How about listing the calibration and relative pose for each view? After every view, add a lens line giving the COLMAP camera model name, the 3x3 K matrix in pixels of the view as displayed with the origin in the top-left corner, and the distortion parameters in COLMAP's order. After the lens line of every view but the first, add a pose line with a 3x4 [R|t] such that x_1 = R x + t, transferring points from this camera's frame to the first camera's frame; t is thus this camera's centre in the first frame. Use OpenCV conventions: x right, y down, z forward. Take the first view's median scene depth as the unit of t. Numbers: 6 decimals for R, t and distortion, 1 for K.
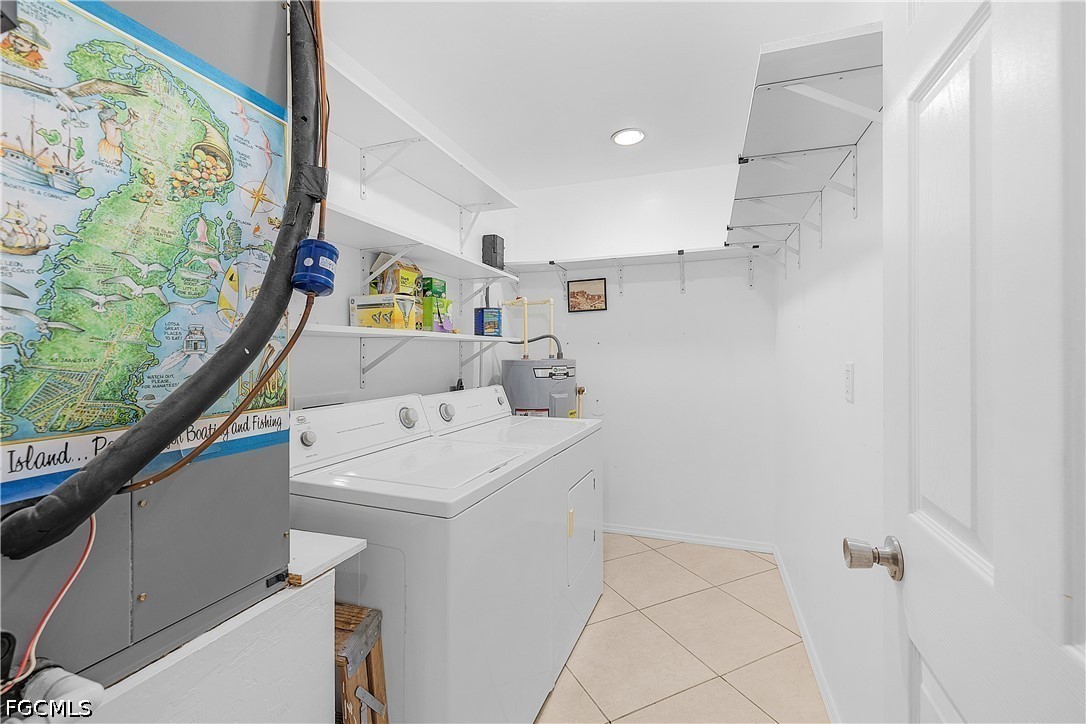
lens RADIAL K [[462.2, 0, 533.1], [0, 462.2, 346.4], [0, 0, 1]] dist [0.002361, -0.000425]
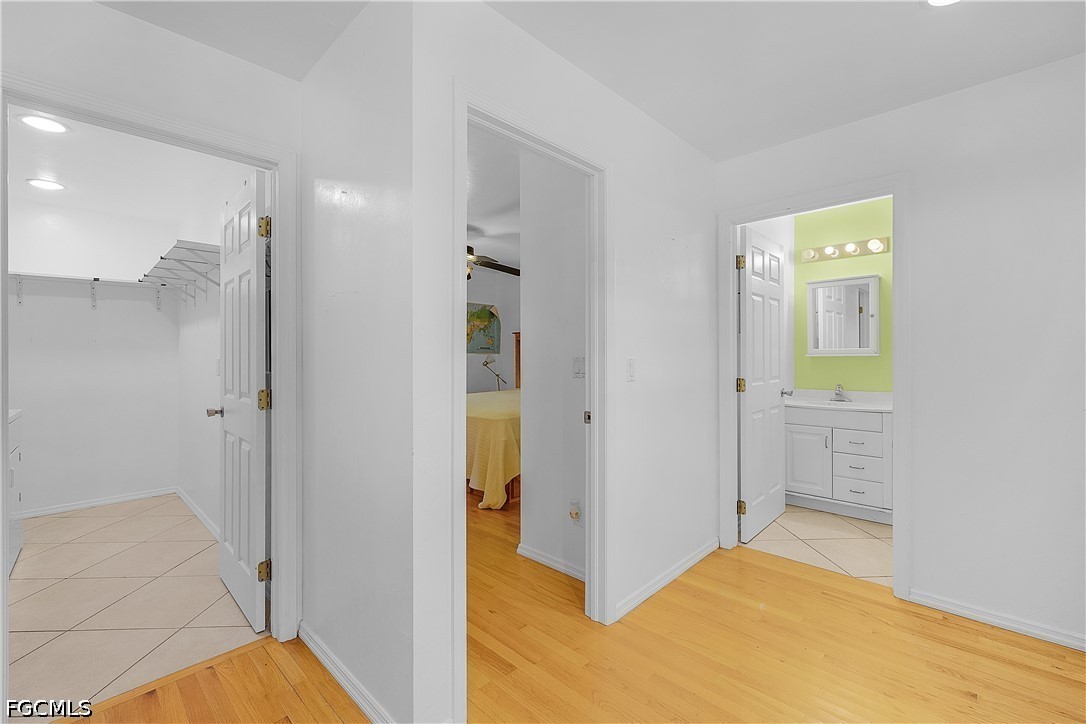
lens RADIAL K [[462.2, 0, 549.0], [0, 462.2, 357.1], [0, 0, 1]] dist [0.002361, -0.000425]
pose [[0.392161, 0.002134, 0.919894, -0.457642], [-0.004972, 0.999988, -0.000200, 0.011574], [-0.919883, -0.004495, 0.392166, -0.825148]]
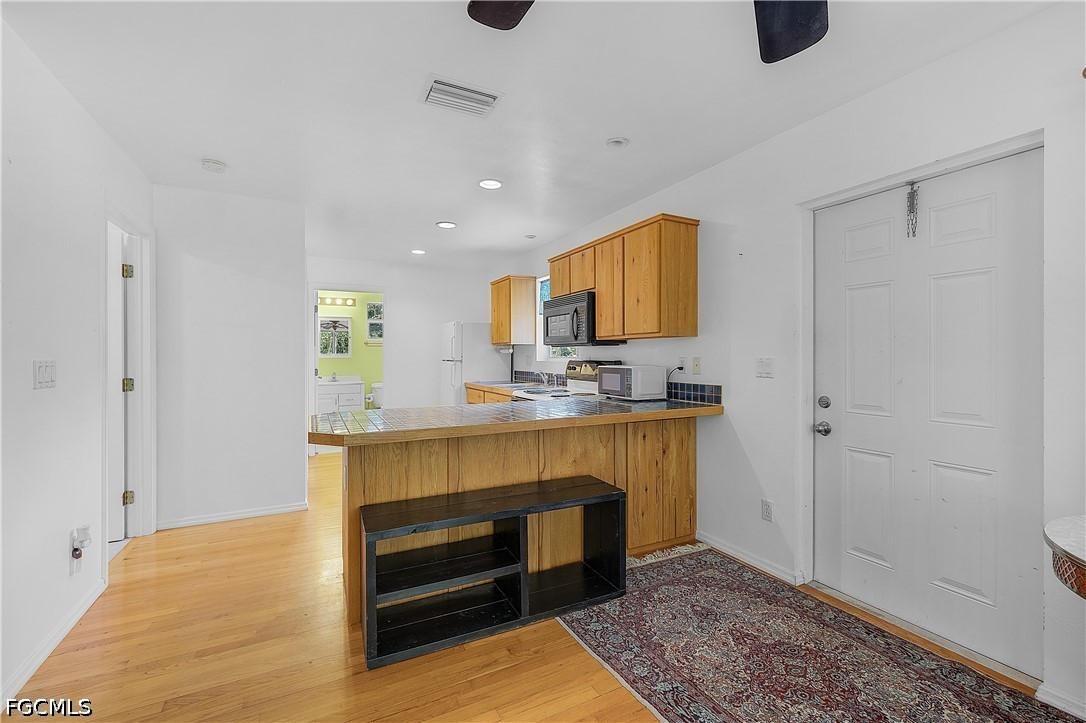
lens RADIAL K [[462.2, 0, 542.8], [0, 462.2, 353.4], [0, 0, 1]] dist [0.002361, -0.000425]
pose [[-0.736700, 0.014463, 0.676065, -1.659561], [0.004446, 0.999853, -0.016545, 0.031916], [-0.676205, -0.009183, -0.736656, 0.200690]]
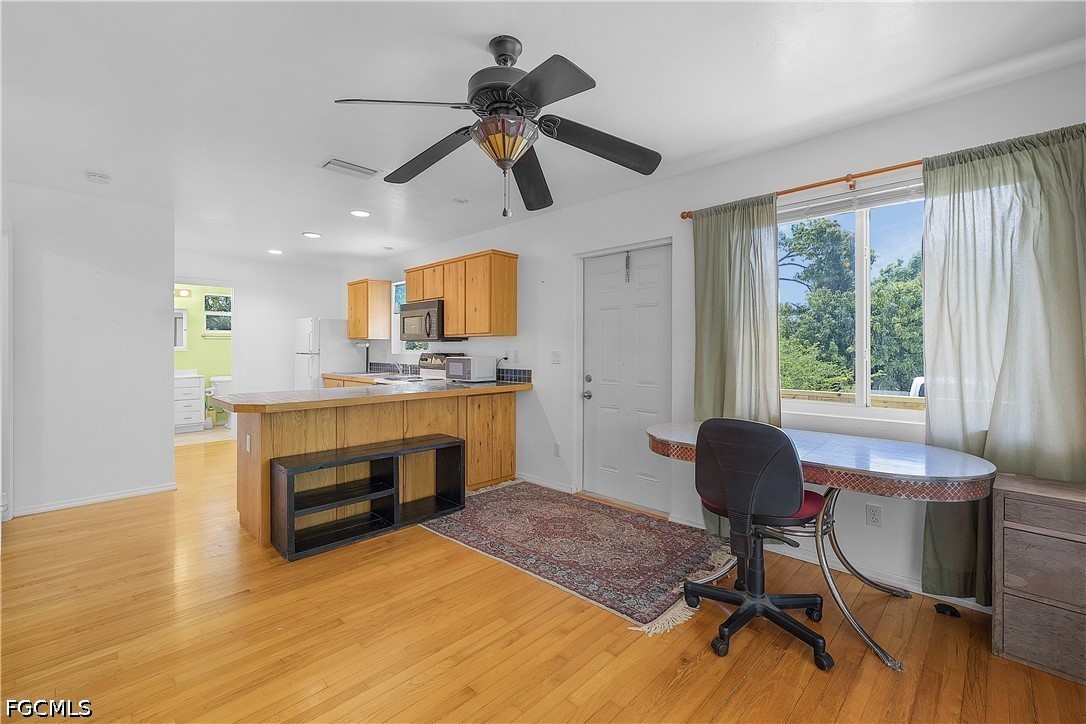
lens RADIAL K [[462.2, 0, 541.8], [0, 462.2, 350.6], [0, 0, 1]] dist [0.002361, -0.000425]
pose [[-0.915338, 0.008109, 0.402605, -1.950062], [0.005365, 0.999954, -0.007944, 0.038746], [-0.402651, -0.005111, -0.915339, 0.621269]]
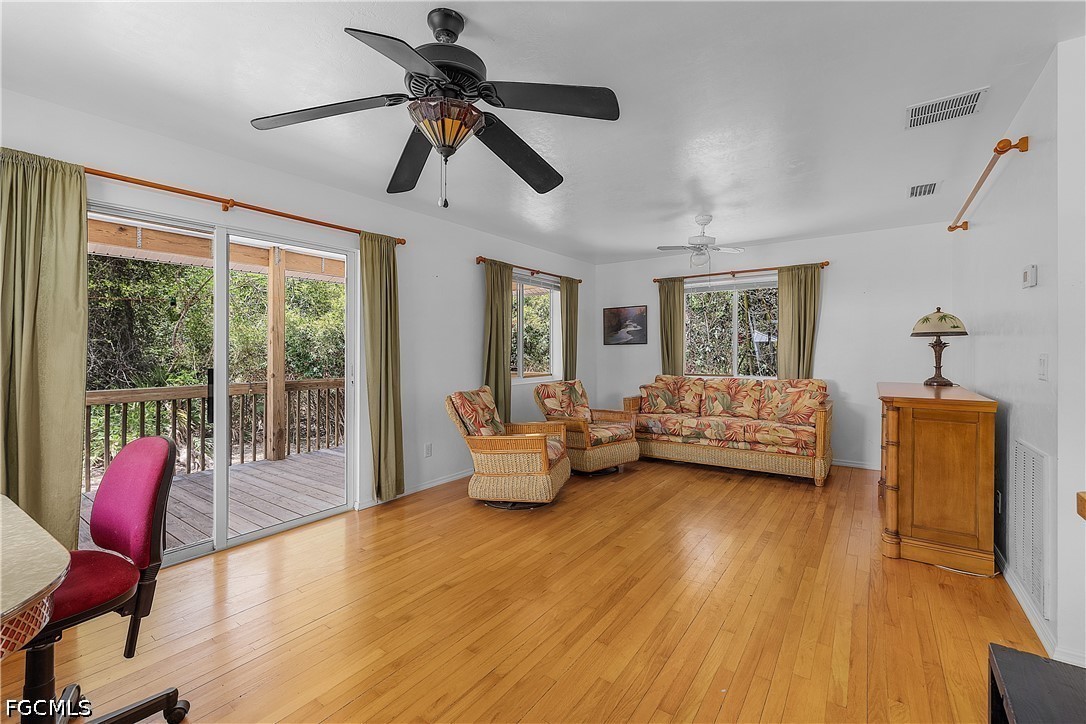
lens RADIAL K [[462.2, 0, 537.2], [0, 462.2, 351.7], [0, 0, 1]] dist [0.002361, -0.000425]
pose [[0.962761, 0.006027, -0.270288, -1.223516], [-0.001874, 0.999876, 0.015622, 0.015072], [0.270349, -0.014534, 0.962653, -0.754522]]
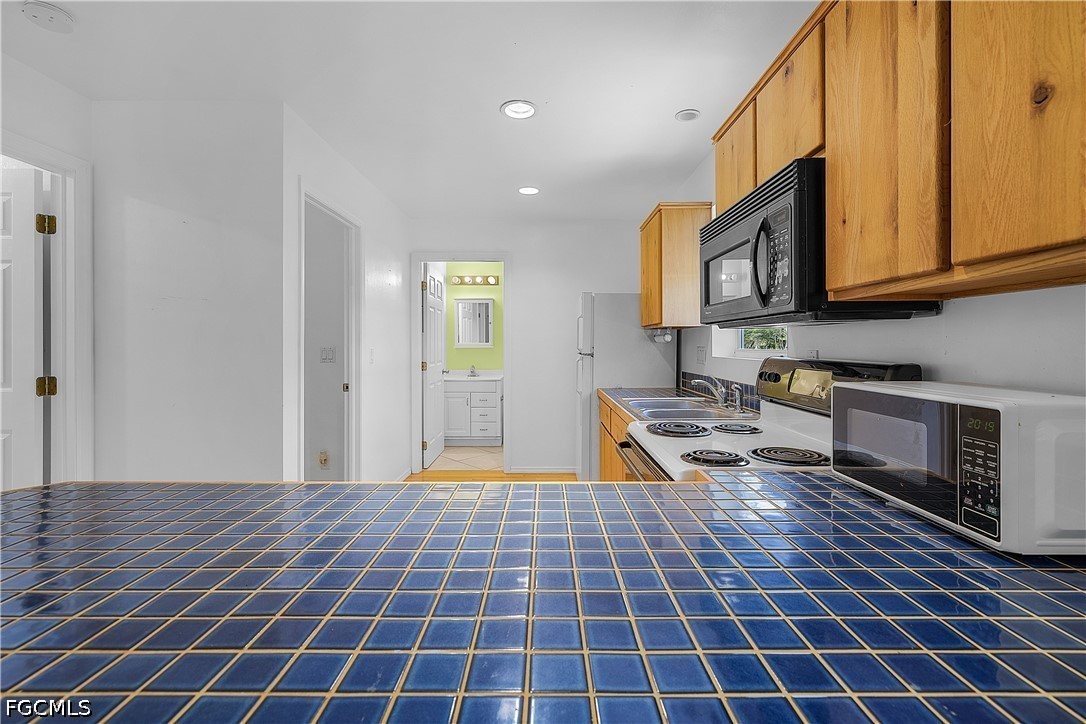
lens RADIAL K [[462.2, 0, 548.1], [0, 462.2, 347.7], [0, 0, 1]] dist [0.002361, -0.000425]
pose [[-0.357402, 0.004365, 0.933941, -1.106172], [-0.004893, 0.999967, -0.006546, 0.017786], [-0.933938, -0.006909, -0.357369, -0.599924]]
